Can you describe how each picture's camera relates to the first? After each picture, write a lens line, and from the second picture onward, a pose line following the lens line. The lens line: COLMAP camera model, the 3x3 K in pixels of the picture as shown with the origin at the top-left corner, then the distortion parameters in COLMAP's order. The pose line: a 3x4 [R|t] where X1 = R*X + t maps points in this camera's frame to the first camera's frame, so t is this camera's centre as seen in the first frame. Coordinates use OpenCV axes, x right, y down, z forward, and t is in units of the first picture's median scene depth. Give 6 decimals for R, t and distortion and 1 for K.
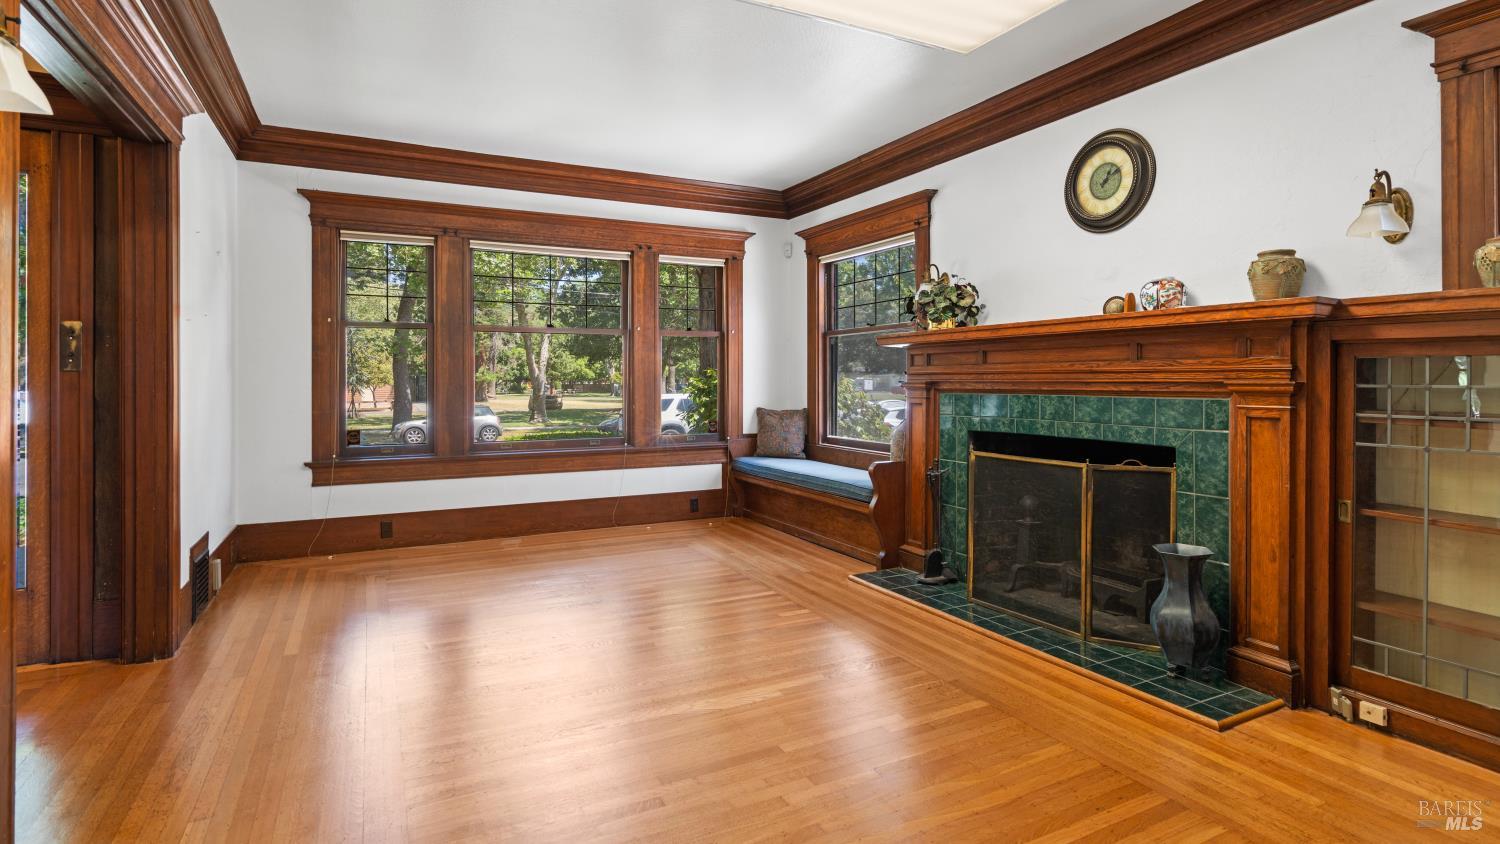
lens RADIAL K [[749.0, 0, 747.5], [0, 749.0, 384.2], [0, 0, 1]] dist [0.000566, 0.000215]
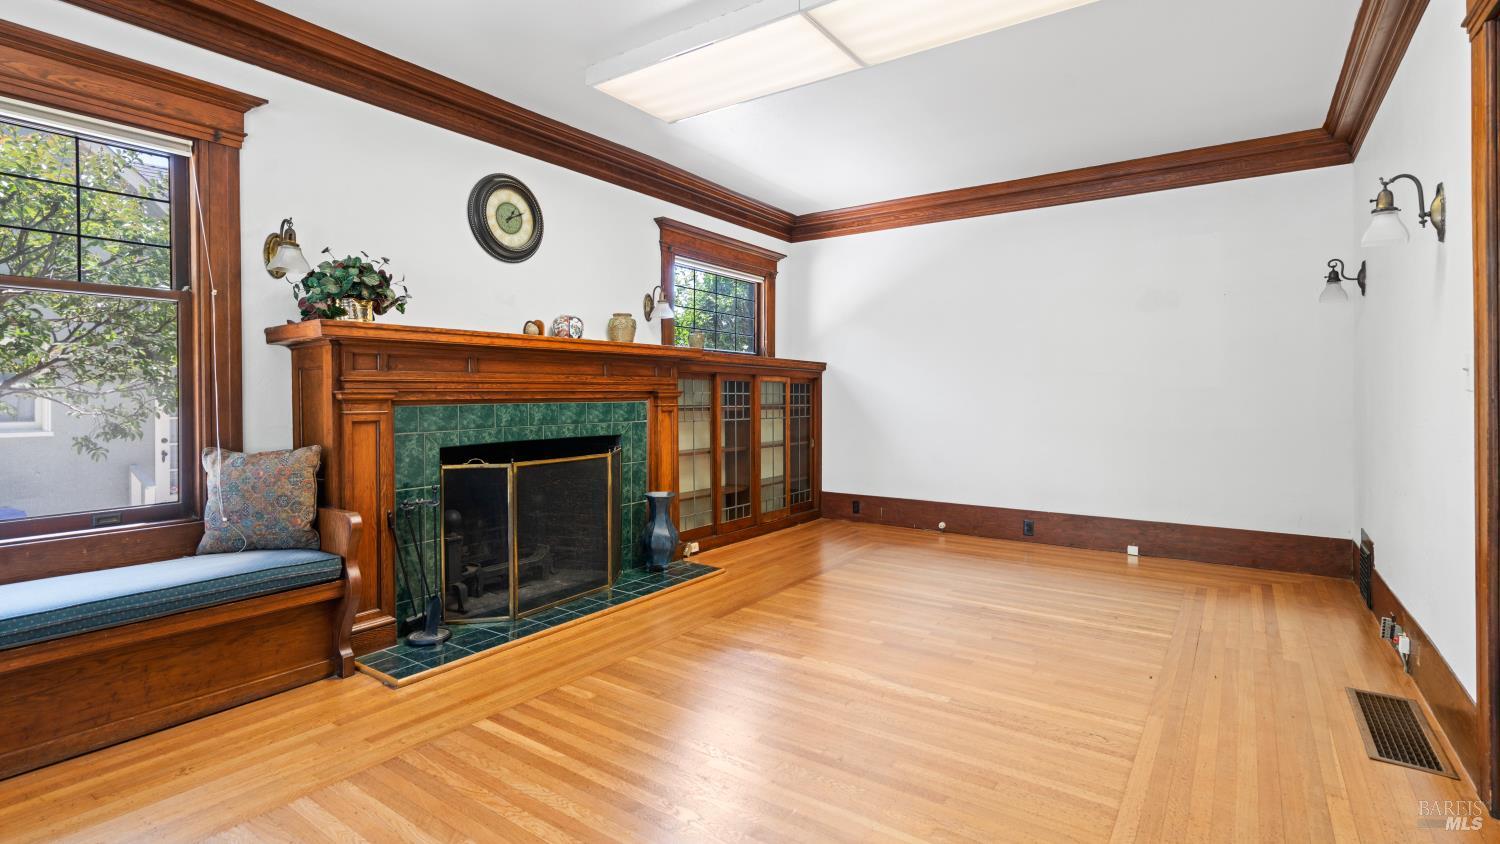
lens RADIAL K [[696.9, 0, 750.4], [0, 696.9, 397.8], [0, 0, 1]] dist [-0.000927, 0.001012]
pose [[-0.471819, -0.006092, 0.881675, -0.758598], [0.006710, 0.999922, 0.010500, -0.002684], [-0.881670, 0.010870, -0.471741, 1.380271]]
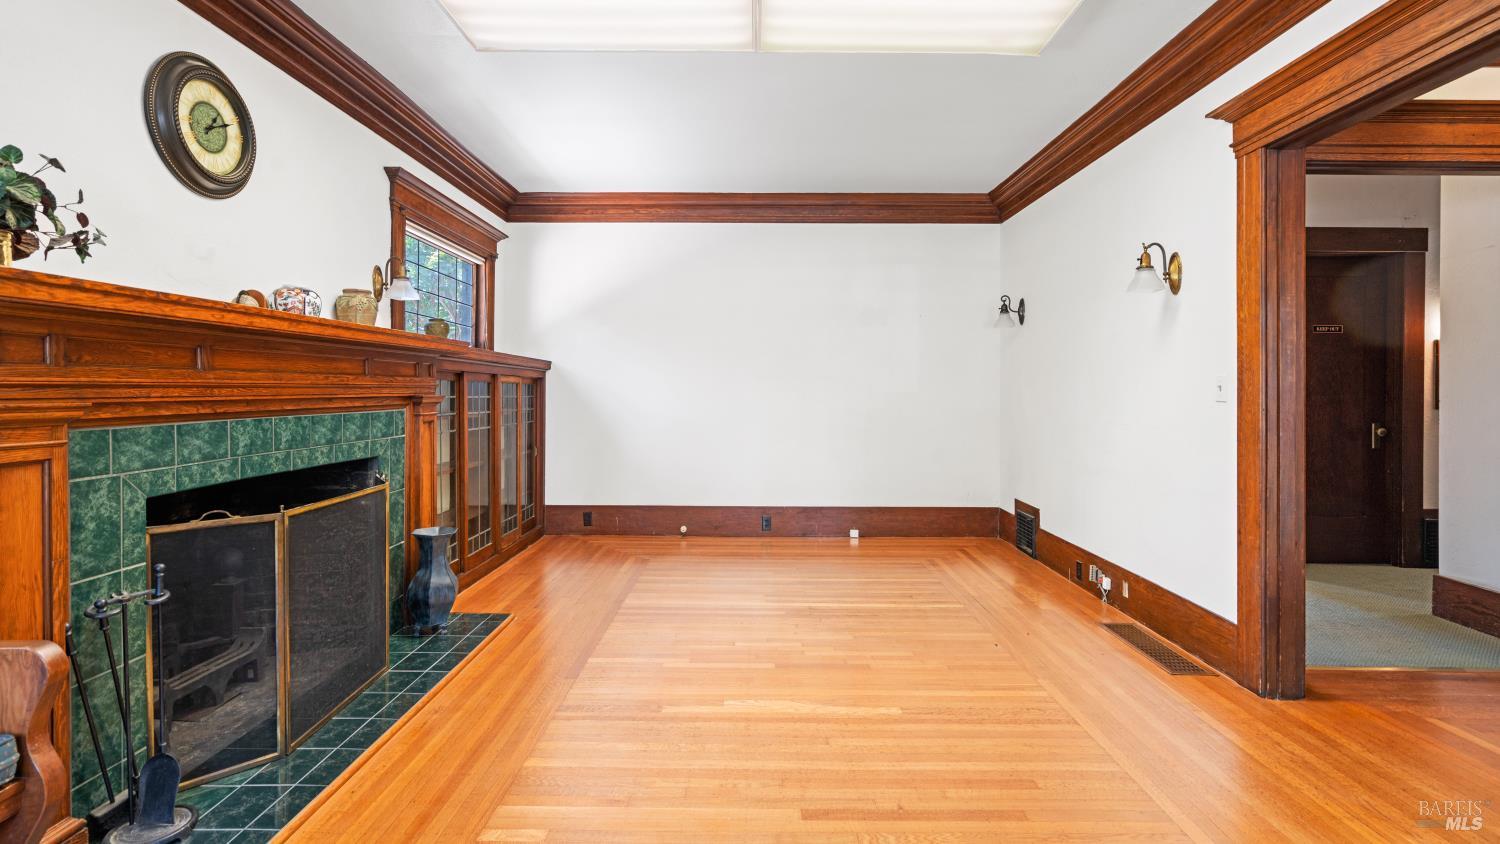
lens RADIAL K [[693.6, 0, 747.6], [0, 693.6, 391.1], [0, 0, 1]] dist [0.000302, 0.001040]
pose [[-0.887313, -0.004509, 0.461145, -0.366278], [-0.000707, 0.999964, 0.008417, -0.019269], [-0.461166, 0.007143, -0.887285, 1.594758]]
